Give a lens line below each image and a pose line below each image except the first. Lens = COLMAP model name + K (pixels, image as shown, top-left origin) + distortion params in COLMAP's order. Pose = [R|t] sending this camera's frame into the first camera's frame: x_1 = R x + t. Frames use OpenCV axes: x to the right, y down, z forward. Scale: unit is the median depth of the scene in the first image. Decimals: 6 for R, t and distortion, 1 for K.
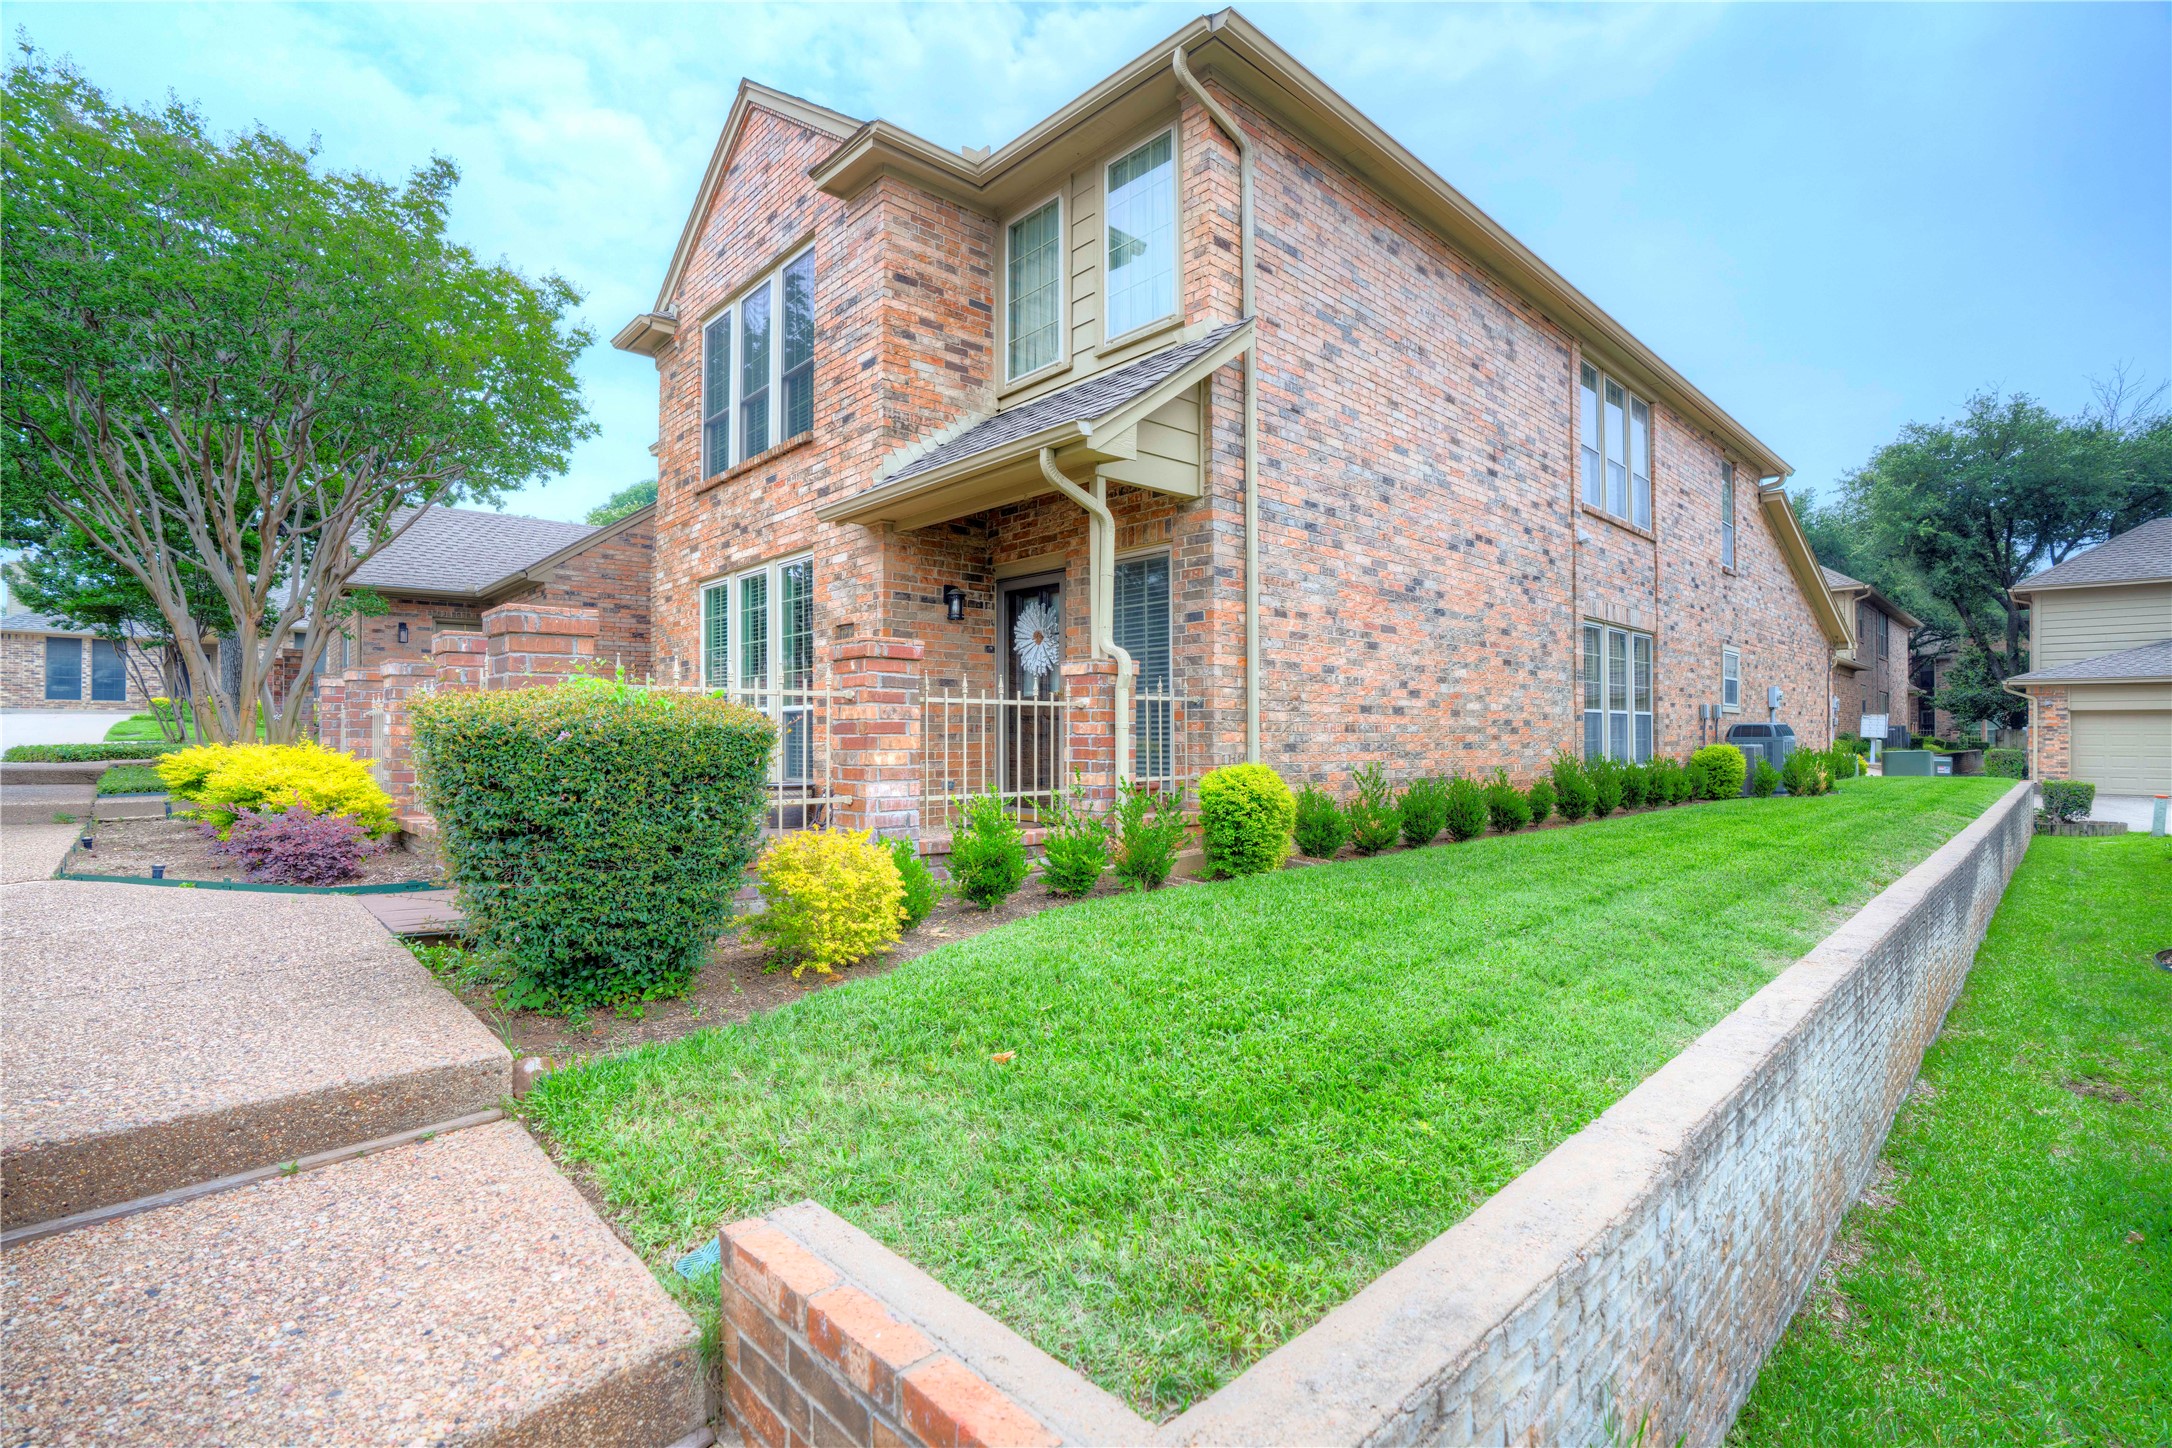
lens RADIAL K [[1019.4, 0, 1074.6], [0, 1019.4, 734.2], [0, 0, 1]] dist [-0.056036, 0.018743]
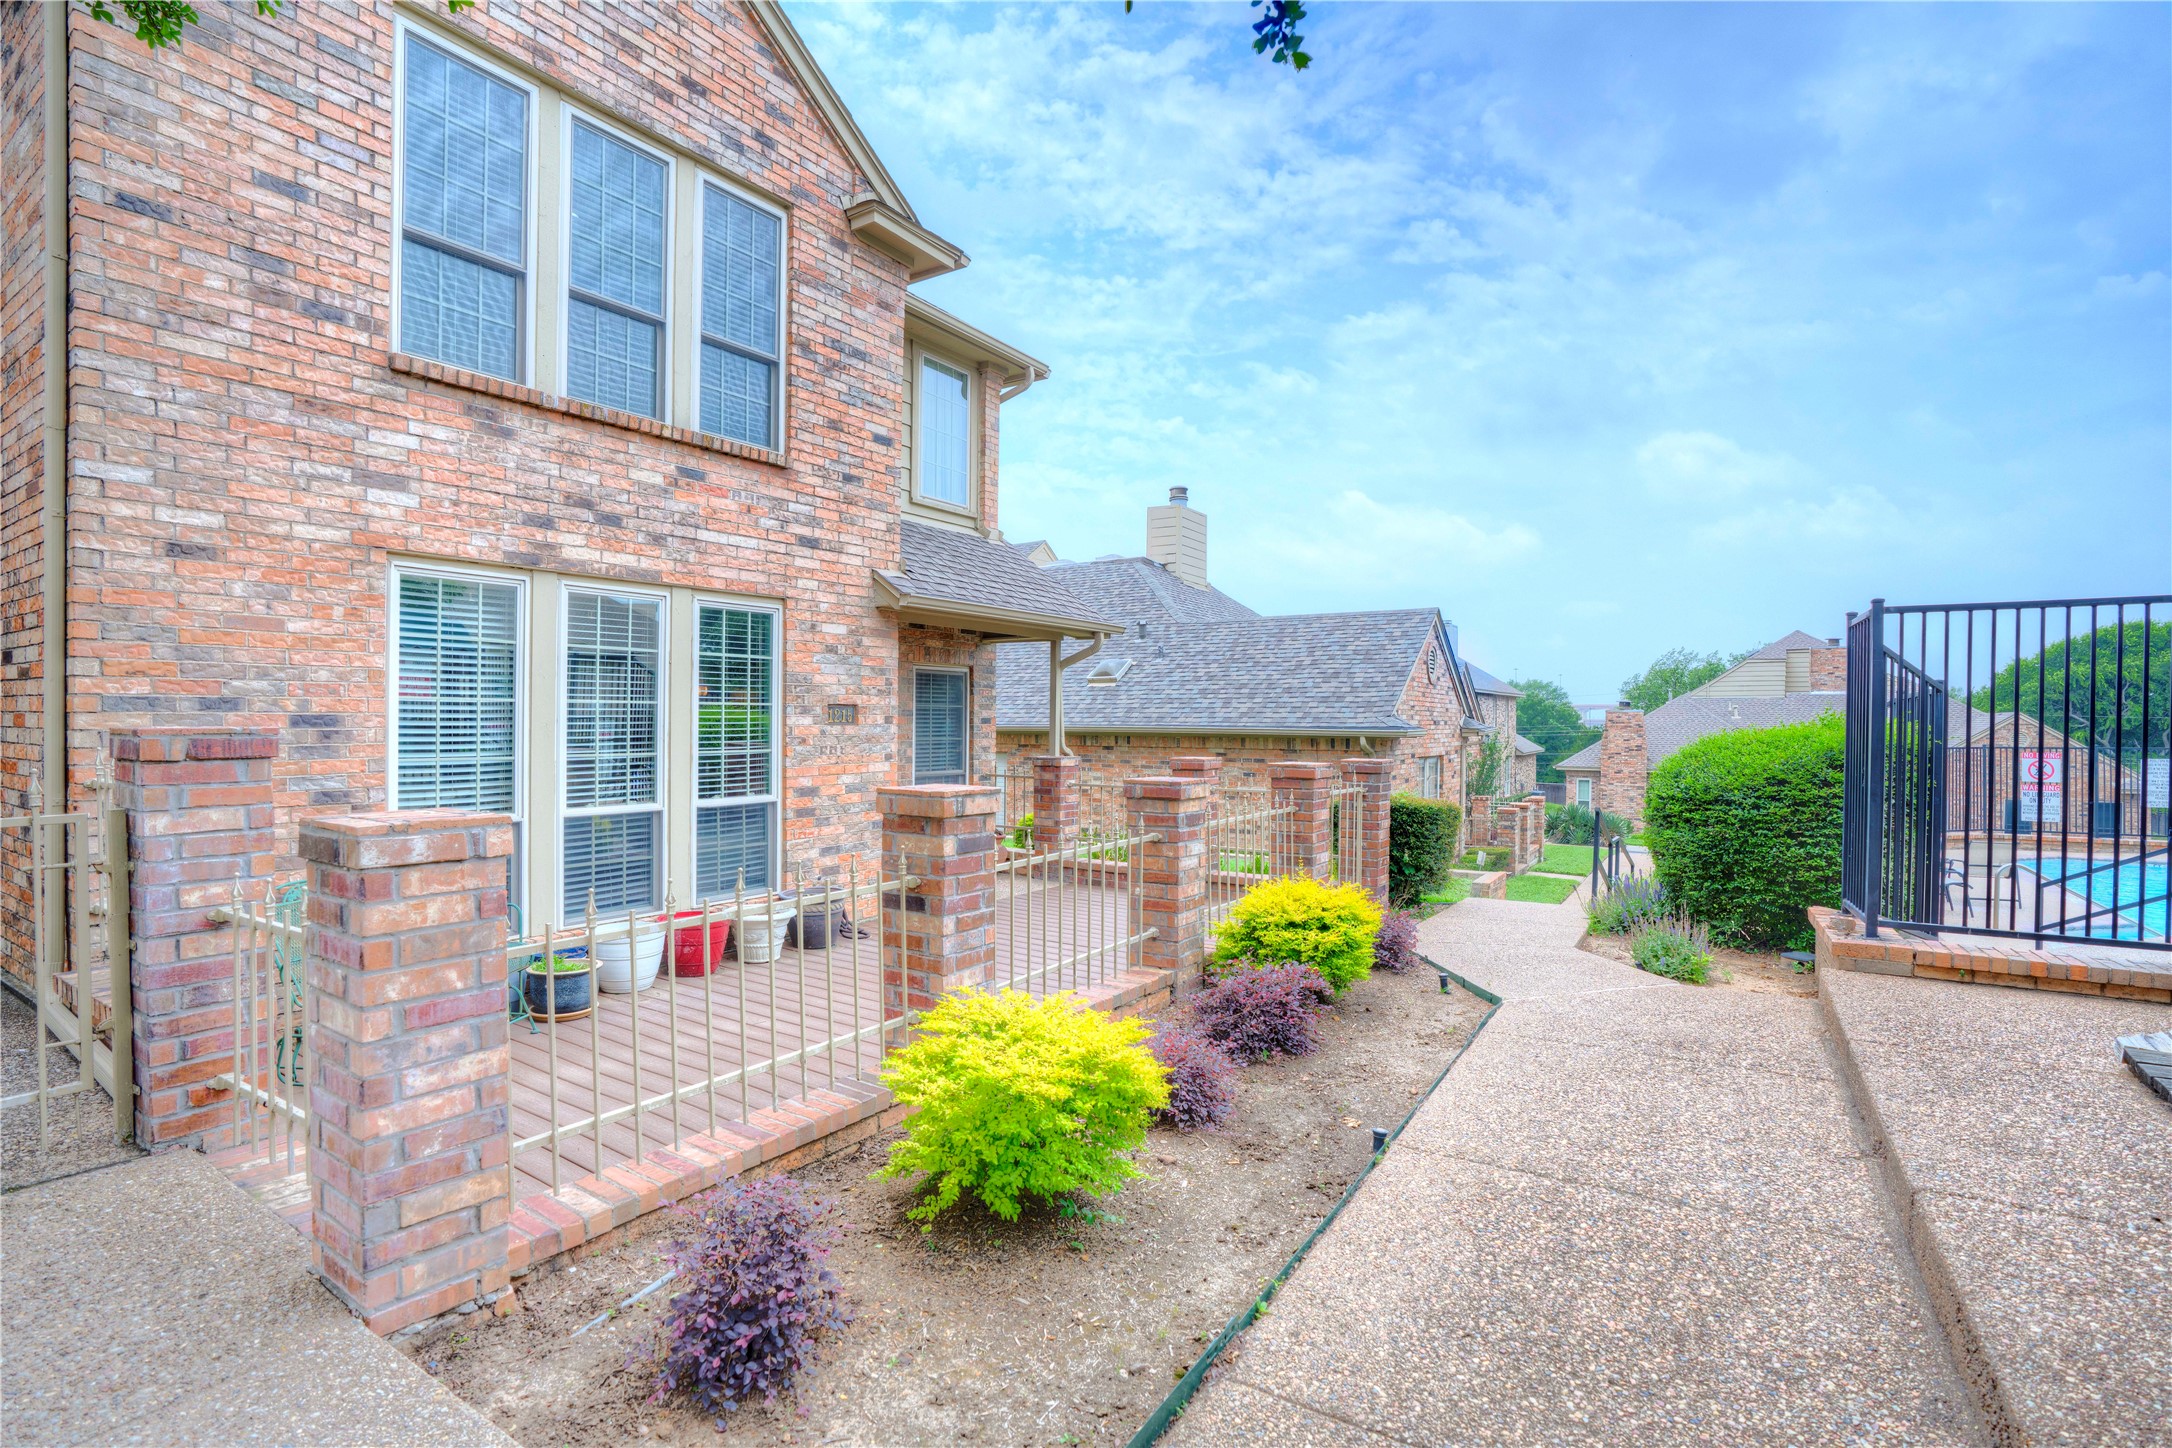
lens RADIAL K [[1019.4, 0, 1087.4], [0, 1019.4, 728.4], [0, 0, 1]] dist [-0.056036, 0.018743]
pose [[-0.248237, -0.011811, 0.968627, -0.983266], [-0.015633, 0.999844, 0.008185, -0.082923], [-0.968573, -0.013111, -0.248383, 0.859421]]
